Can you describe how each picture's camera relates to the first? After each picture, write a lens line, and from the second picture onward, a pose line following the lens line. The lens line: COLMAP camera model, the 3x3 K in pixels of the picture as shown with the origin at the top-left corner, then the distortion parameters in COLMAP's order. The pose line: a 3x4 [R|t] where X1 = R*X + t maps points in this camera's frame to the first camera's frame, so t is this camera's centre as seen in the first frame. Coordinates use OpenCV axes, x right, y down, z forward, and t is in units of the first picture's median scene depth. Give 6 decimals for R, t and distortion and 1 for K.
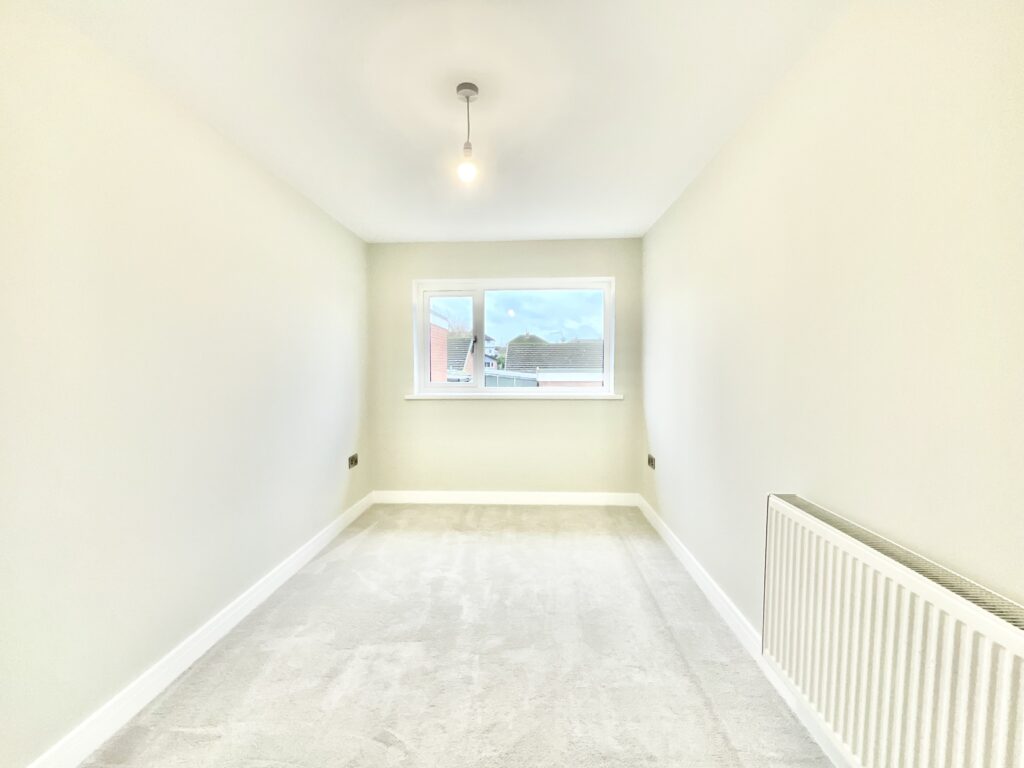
lens RADIAL K [[416.0, 0, 511.2], [0, 416.0, 385.2], [0, 0, 1]] dist [0.001901, 0.000714]
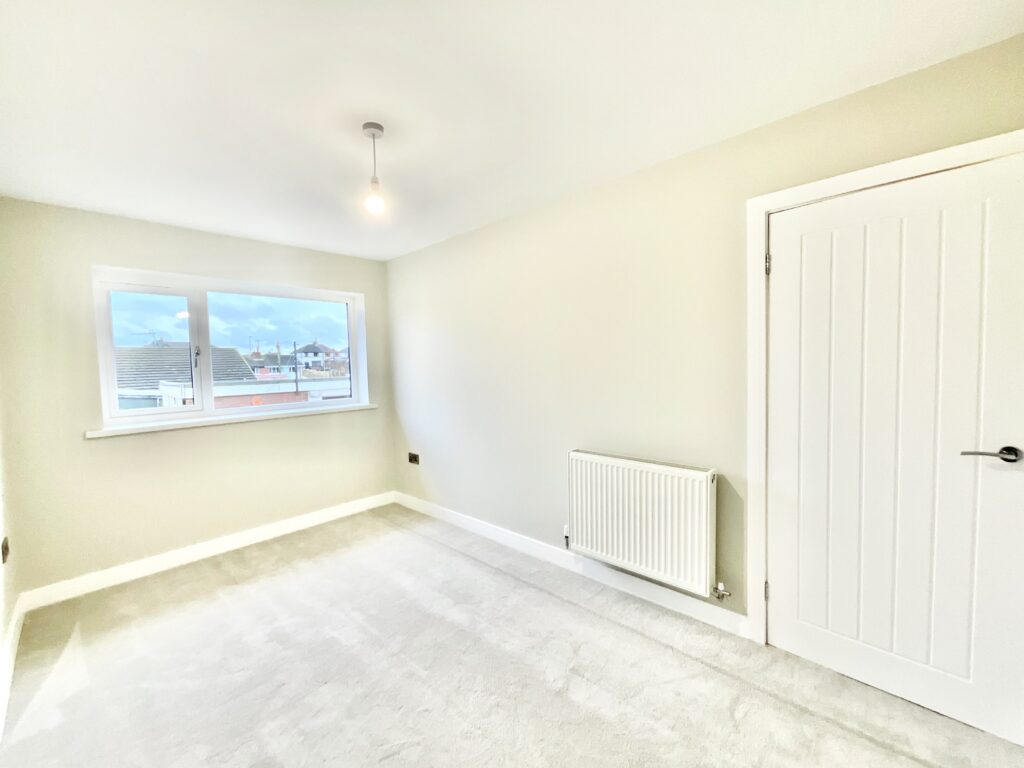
lens RADIAL K [[416.0, 0, 509.0], [0, 416.0, 382.7], [0, 0, 1]] dist [0.001901, 0.000714]
pose [[0.653605, -0.049951, 0.755185, -0.363775], [0.064246, 0.997880, 0.010399, -0.022891], [-0.754104, 0.041721, 0.655429, 0.029790]]
